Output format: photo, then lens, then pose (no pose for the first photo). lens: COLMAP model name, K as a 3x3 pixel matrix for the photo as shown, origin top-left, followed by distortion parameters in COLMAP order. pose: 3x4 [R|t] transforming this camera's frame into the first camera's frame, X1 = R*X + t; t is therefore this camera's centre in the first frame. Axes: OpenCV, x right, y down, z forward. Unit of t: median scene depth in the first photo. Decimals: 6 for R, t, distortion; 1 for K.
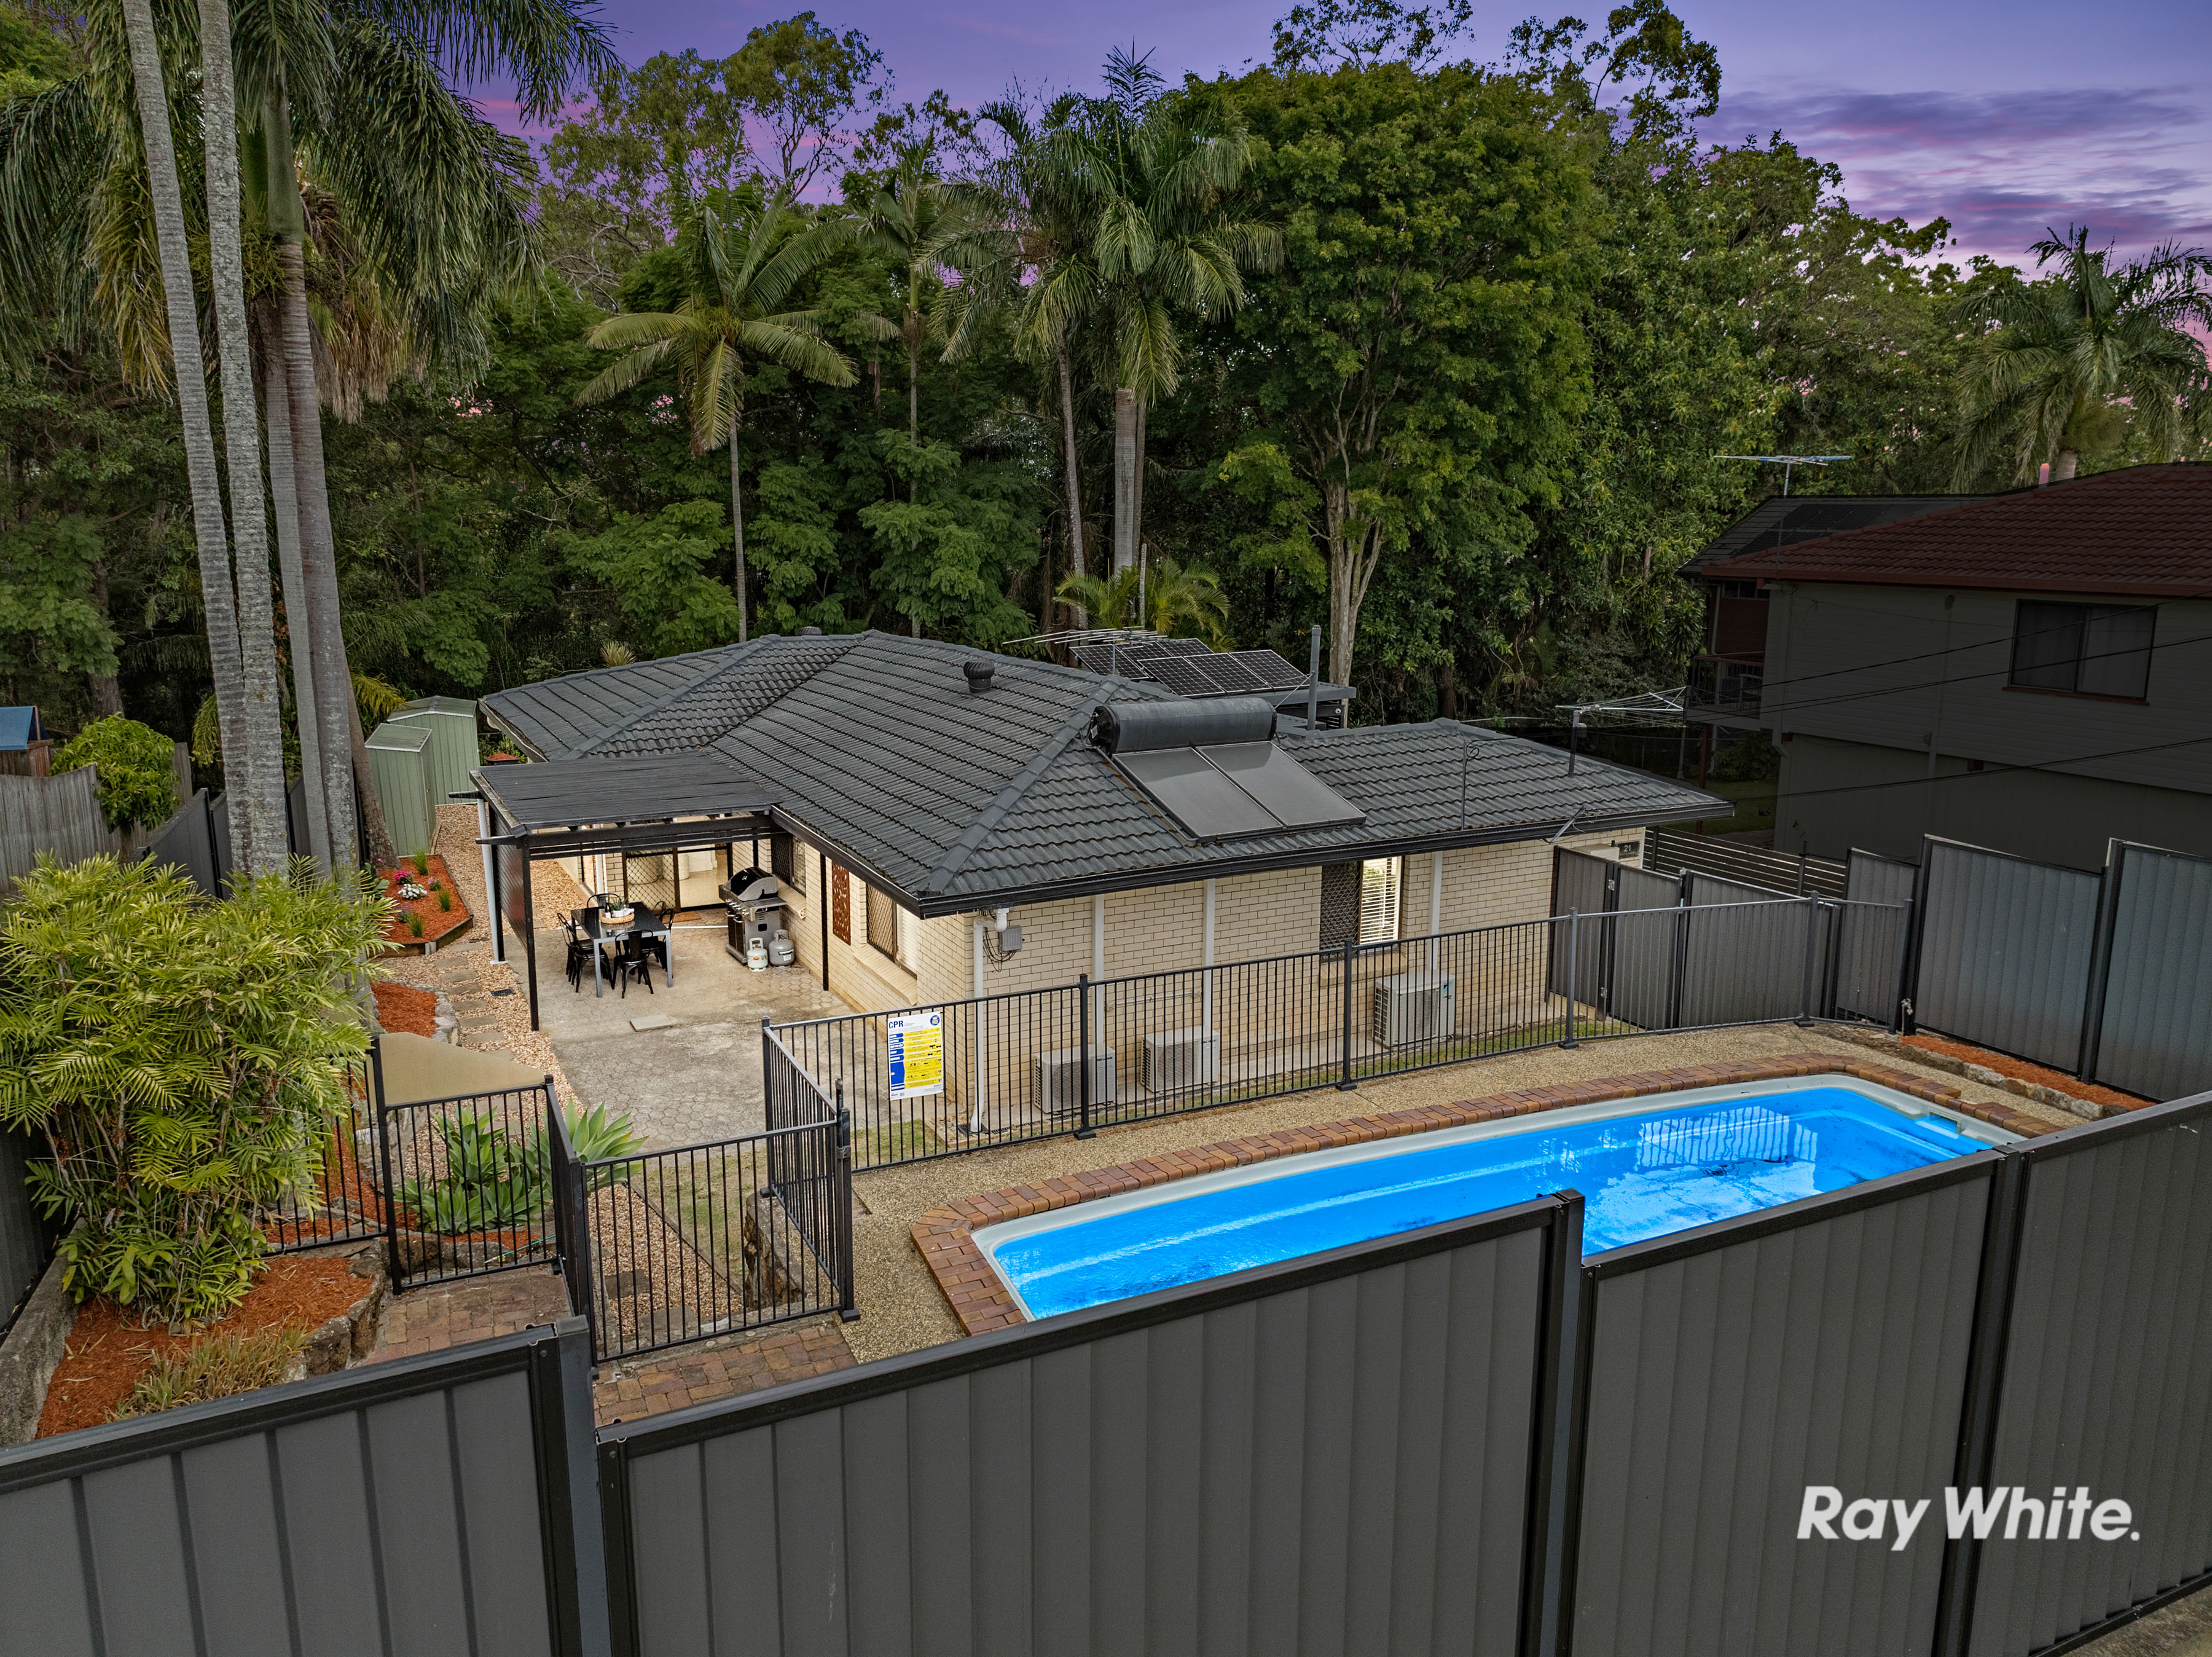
lens RADIAL K [[1545.5, 0, 1106.0], [0, 1545.5, 828.5], [0, 0, 1]] dist [0.002150, 0.000323]
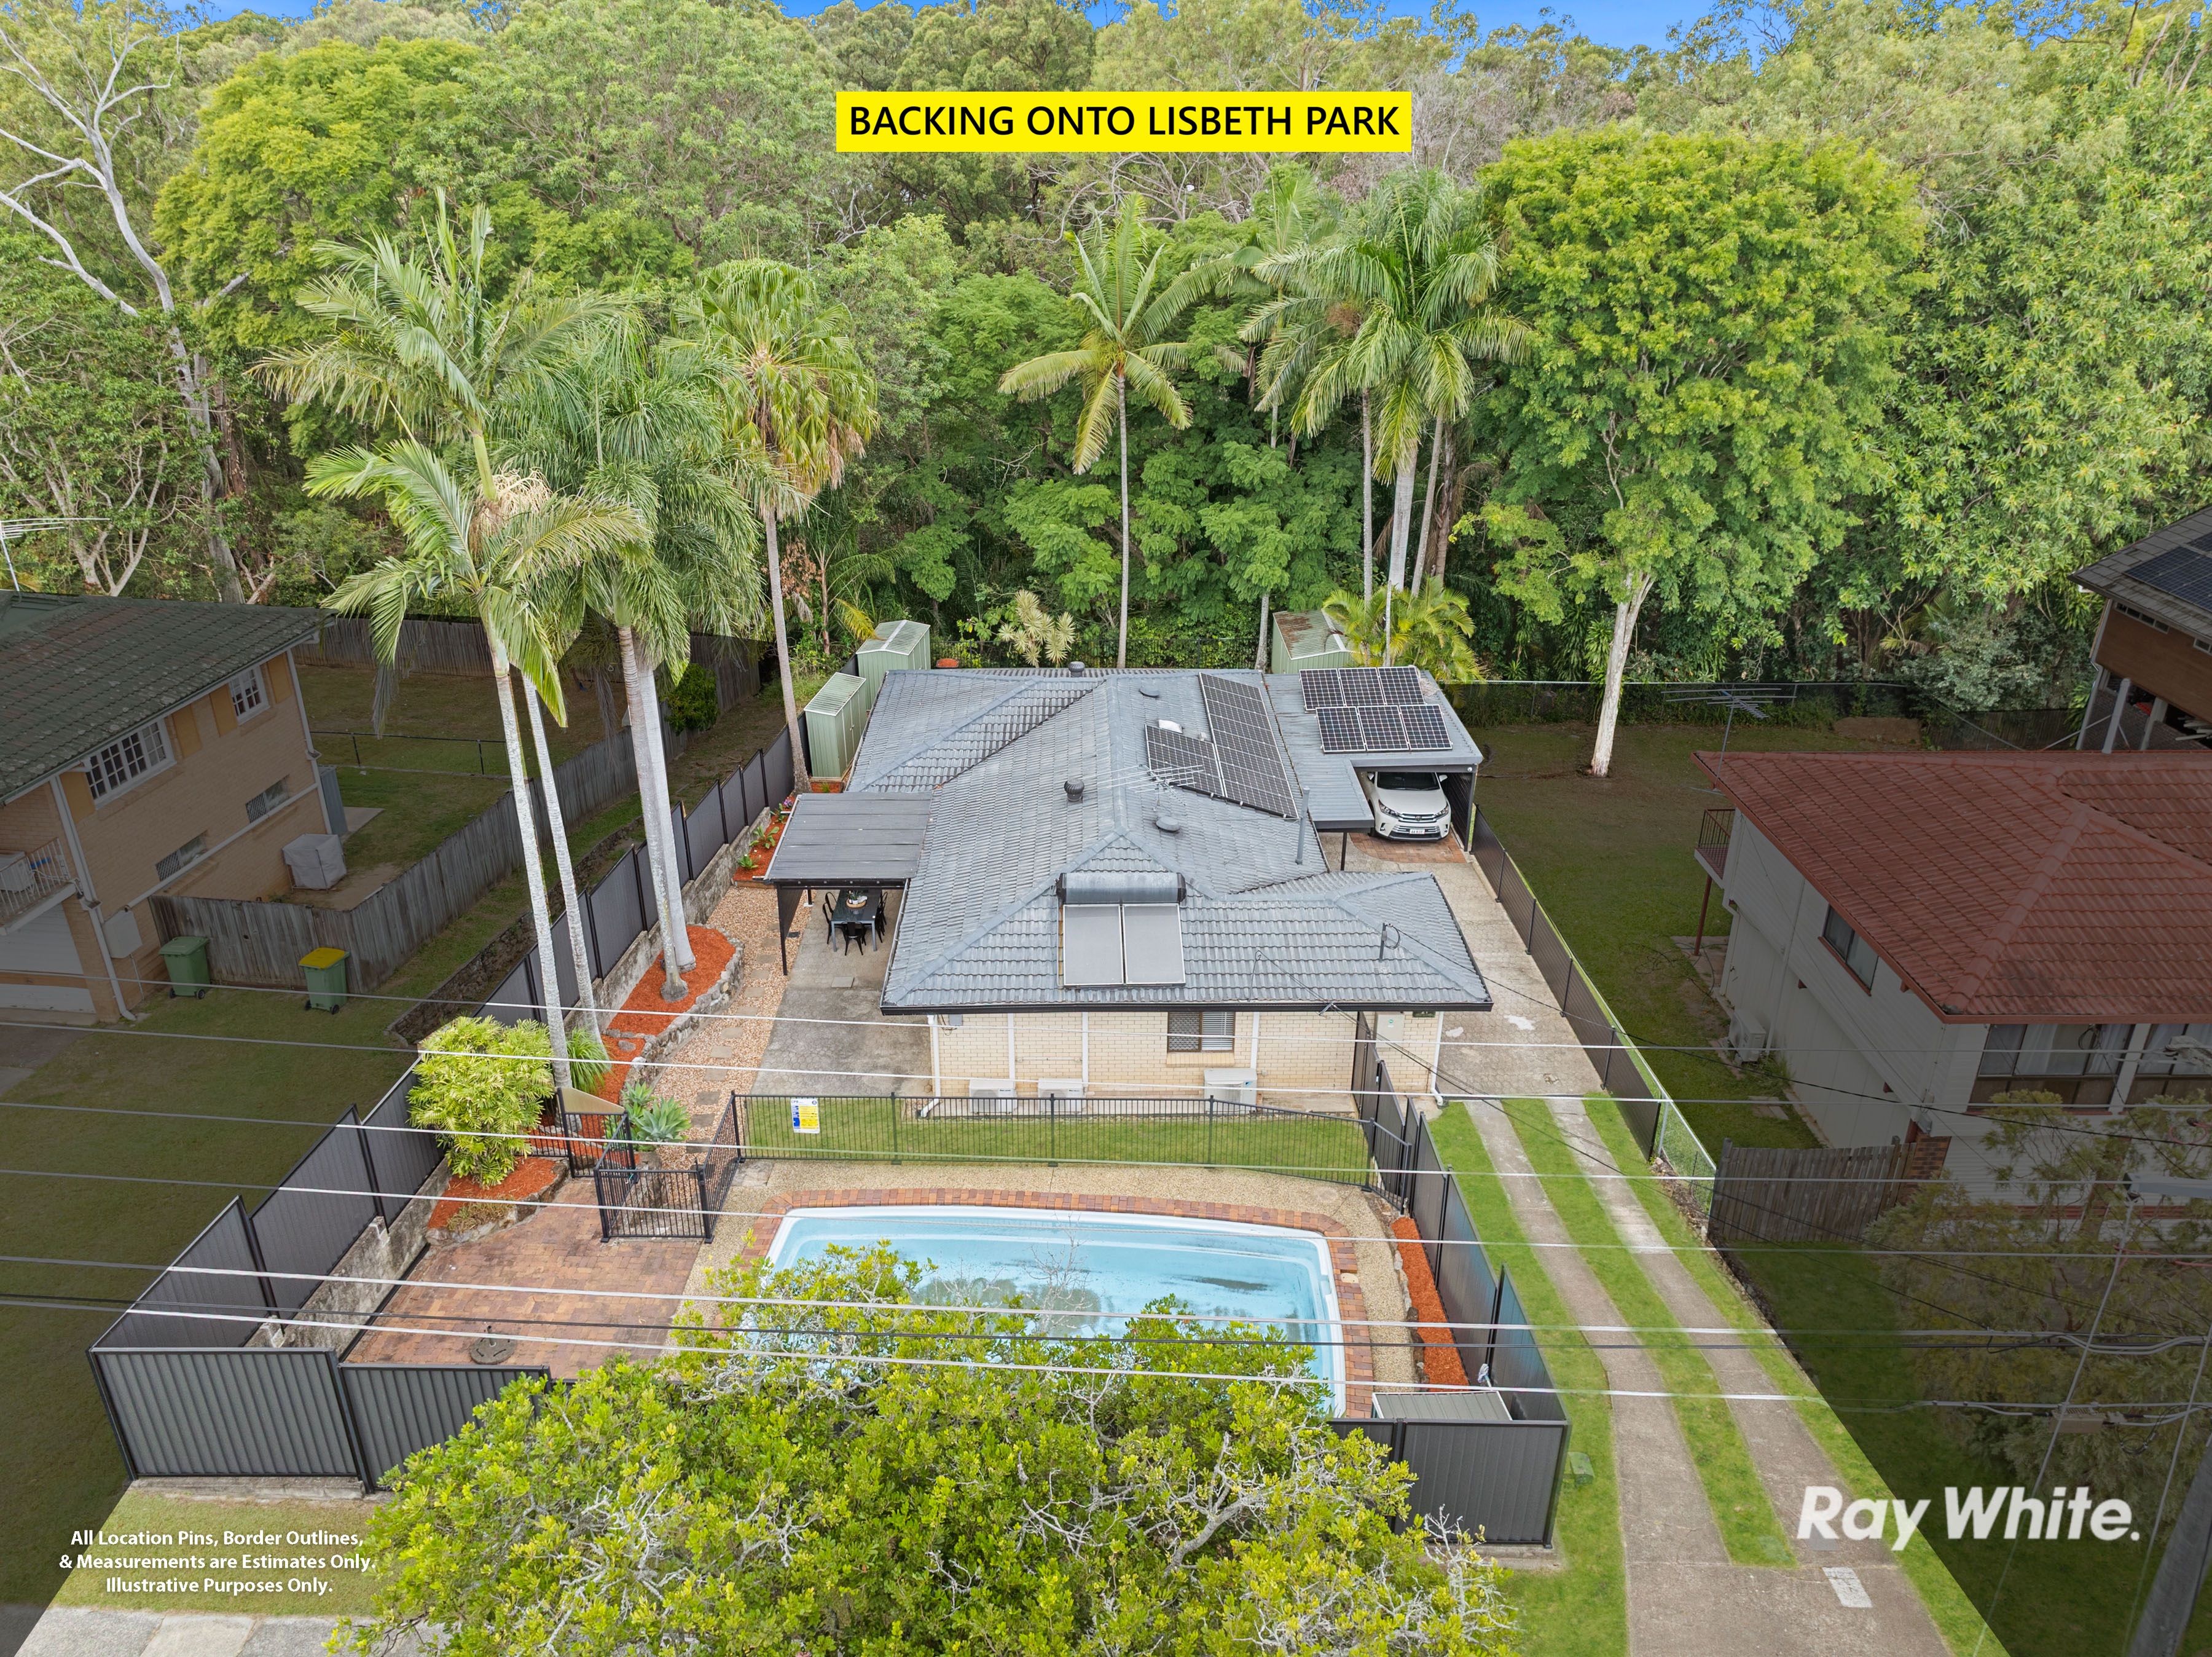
lens RADIAL K [[1545.5, 0, 1106.0], [0, 1545.5, 828.5], [0, 0, 1]] dist [0.002150, 0.000323]
pose [[0.889052, 0.193169, -0.415057, 0.356650], [-0.091417, 0.963270, 0.252493, -0.273498], [0.448586, -0.186536, 0.874057, -0.196528]]
